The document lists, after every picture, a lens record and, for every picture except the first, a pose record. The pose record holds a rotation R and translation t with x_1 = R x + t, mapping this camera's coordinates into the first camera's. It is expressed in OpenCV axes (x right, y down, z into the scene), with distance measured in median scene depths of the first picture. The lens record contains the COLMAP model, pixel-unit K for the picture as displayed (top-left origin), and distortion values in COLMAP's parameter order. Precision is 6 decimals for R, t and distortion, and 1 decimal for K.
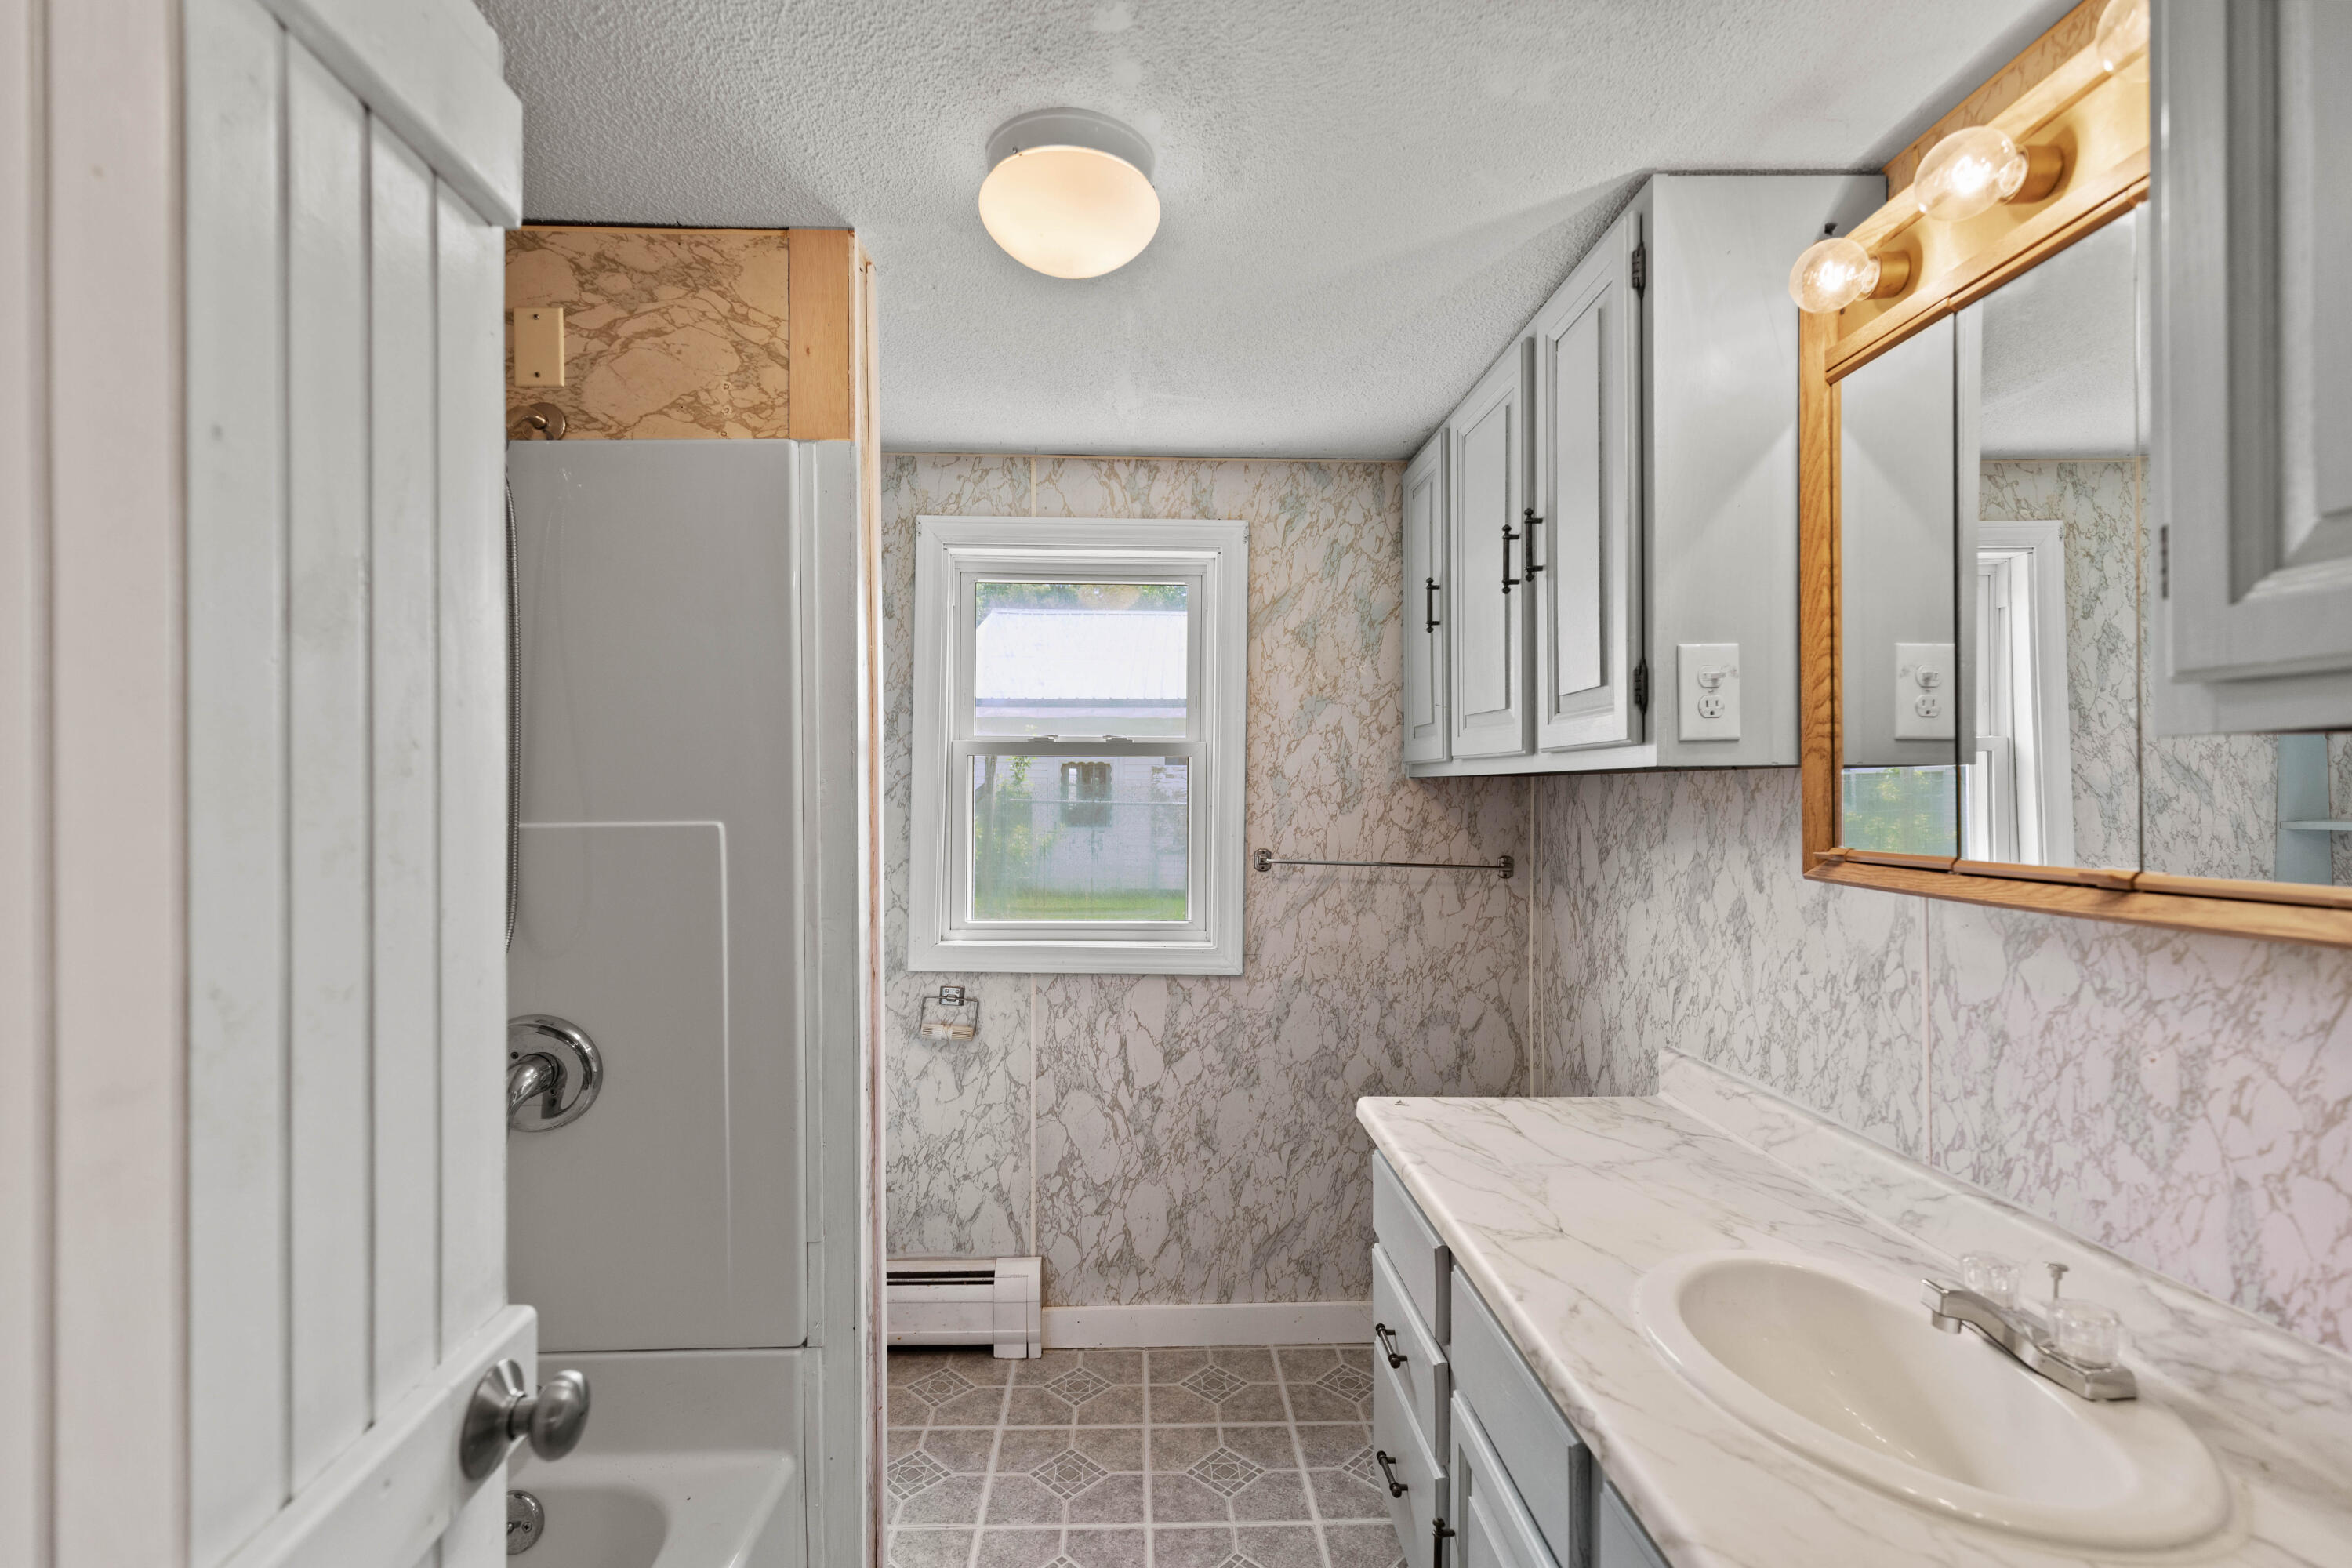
lens RADIAL K [[1070.4, 0, 1172.2], [0, 1070.4, 790.8], [0, 0, 1]] dist [0.004408, -0.000710]
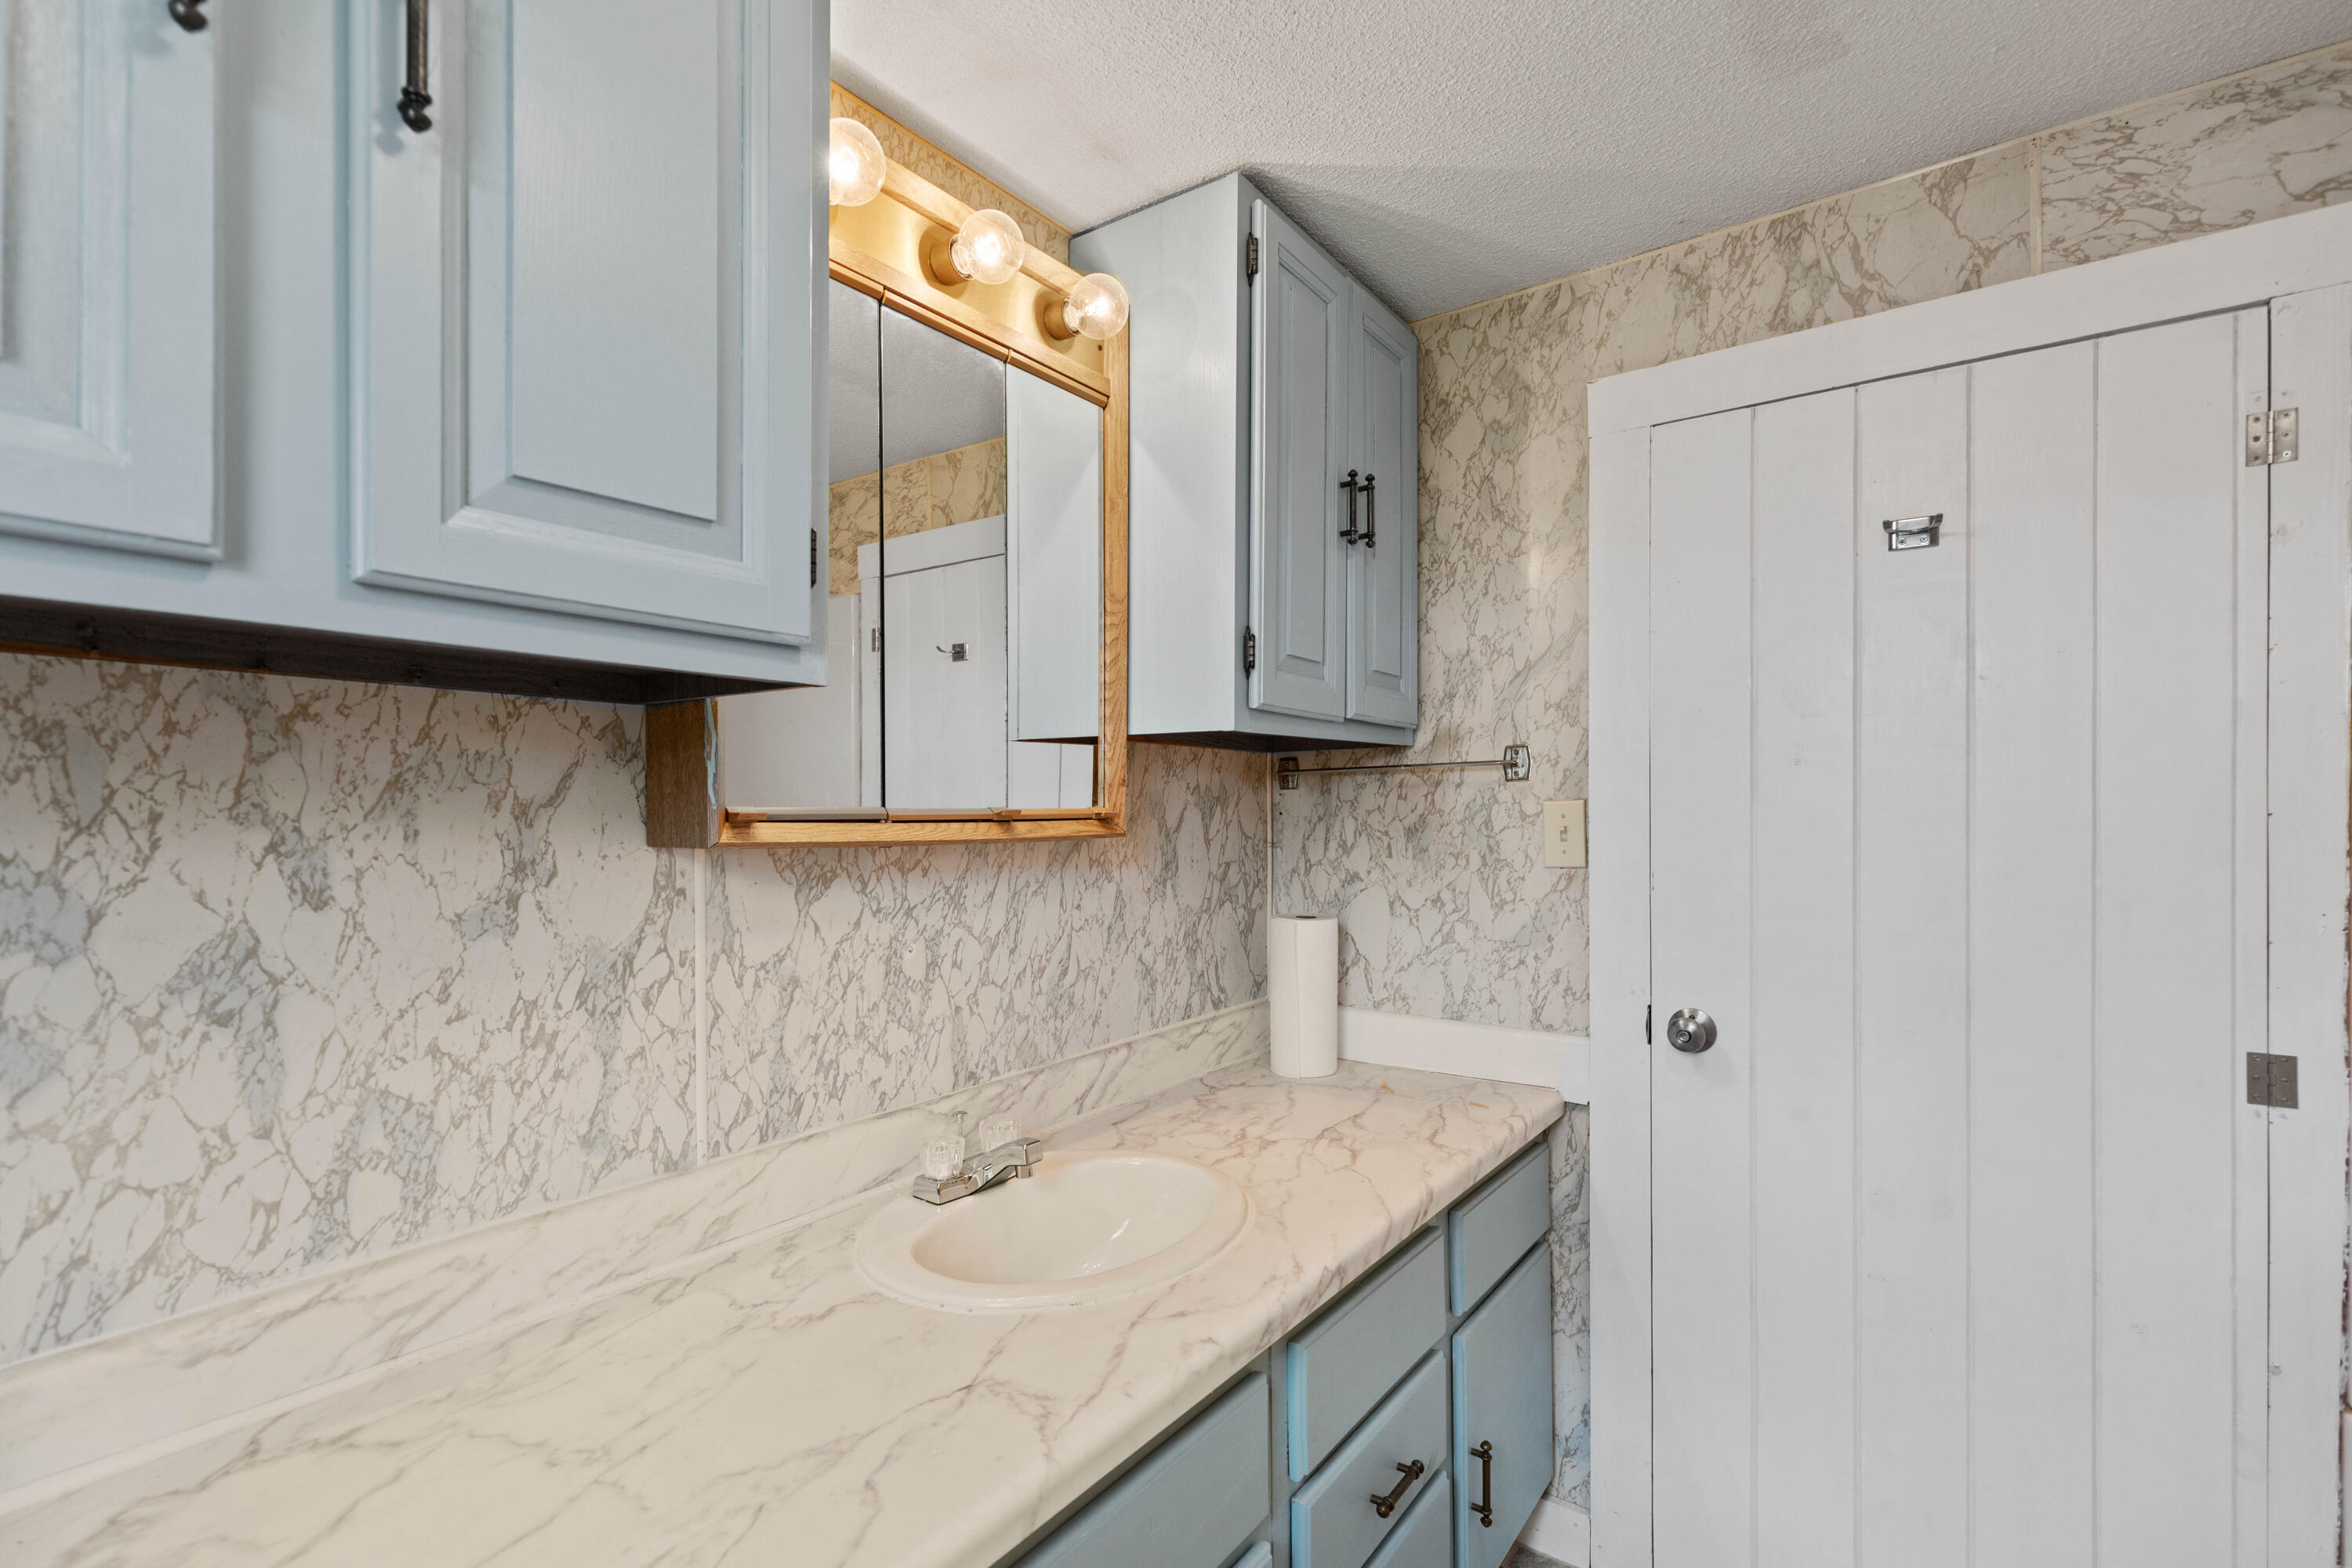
lens RADIAL K [[1070.4, 0, 1157.6], [0, 1070.4, 809.1], [0, 0, 1]] dist [0.004408, -0.000710]
pose [[-0.782067, 0.003119, 0.623187, -0.147366], [0.000452, 0.999990, -0.004438, 0.063056], [-0.623195, -0.003189, -0.782060, 1.534190]]
